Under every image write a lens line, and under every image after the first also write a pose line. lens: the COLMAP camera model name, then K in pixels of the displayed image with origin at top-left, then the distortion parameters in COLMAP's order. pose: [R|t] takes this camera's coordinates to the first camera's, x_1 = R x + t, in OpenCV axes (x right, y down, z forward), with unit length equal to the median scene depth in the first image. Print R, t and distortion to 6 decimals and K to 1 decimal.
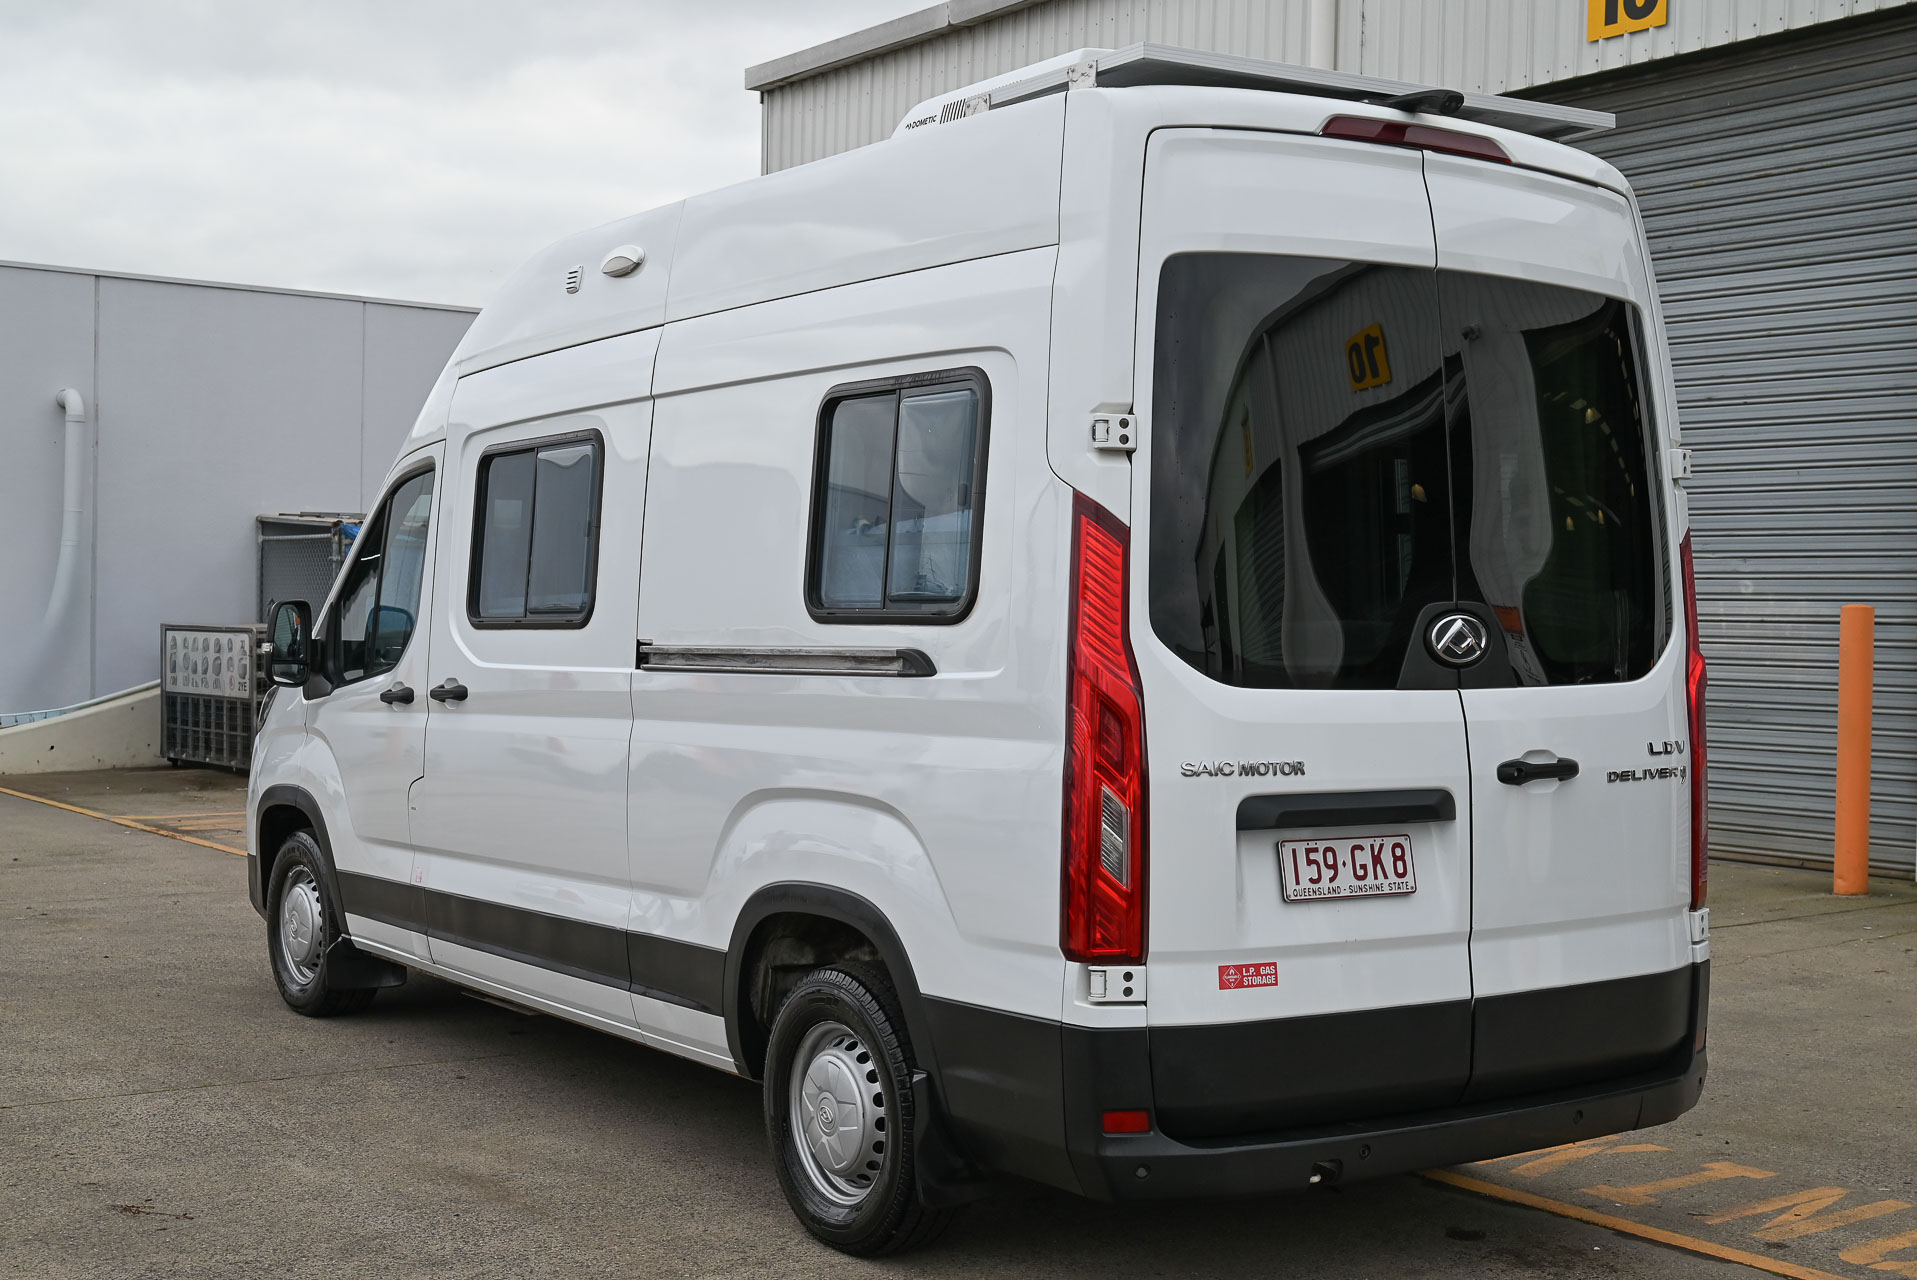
lens RADIAL K [[2329.4, 0, 958.5], [0, 2329.4, 640.0], [0, 0, 1]] dist [0.007567, -0.004377]
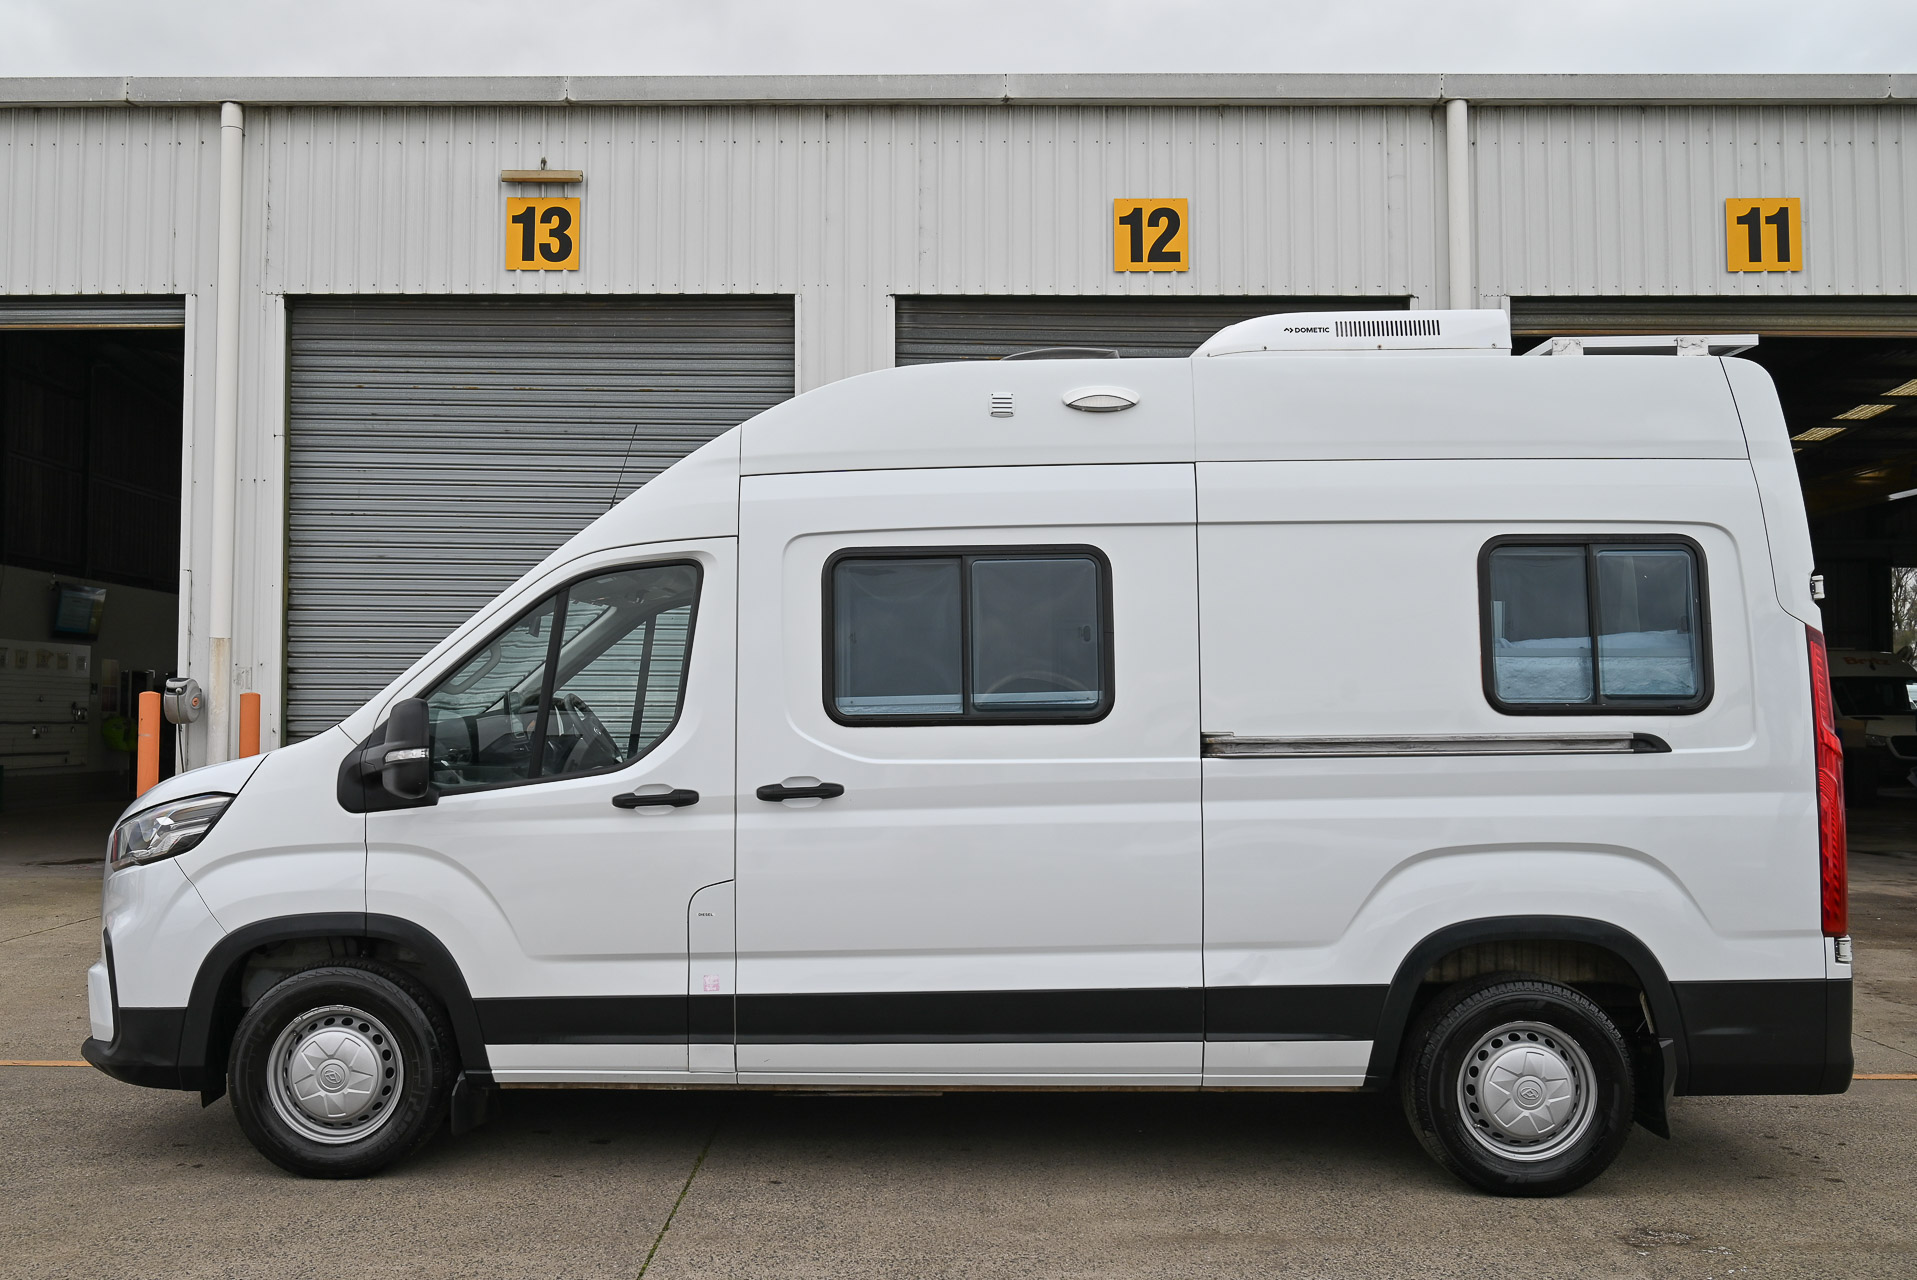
lens RADIAL K [[1673.9, 0, 958.5], [0, 1673.9, 640.0], [0, 0, 1]] dist [0.002628, 0.003872]
pose [[0.603460, 0.020839, 0.797121, -0.870906], [0.014199, 0.999219, -0.036872, -0.016918], [-0.797267, 0.033569, 0.602693, 0.592990]]
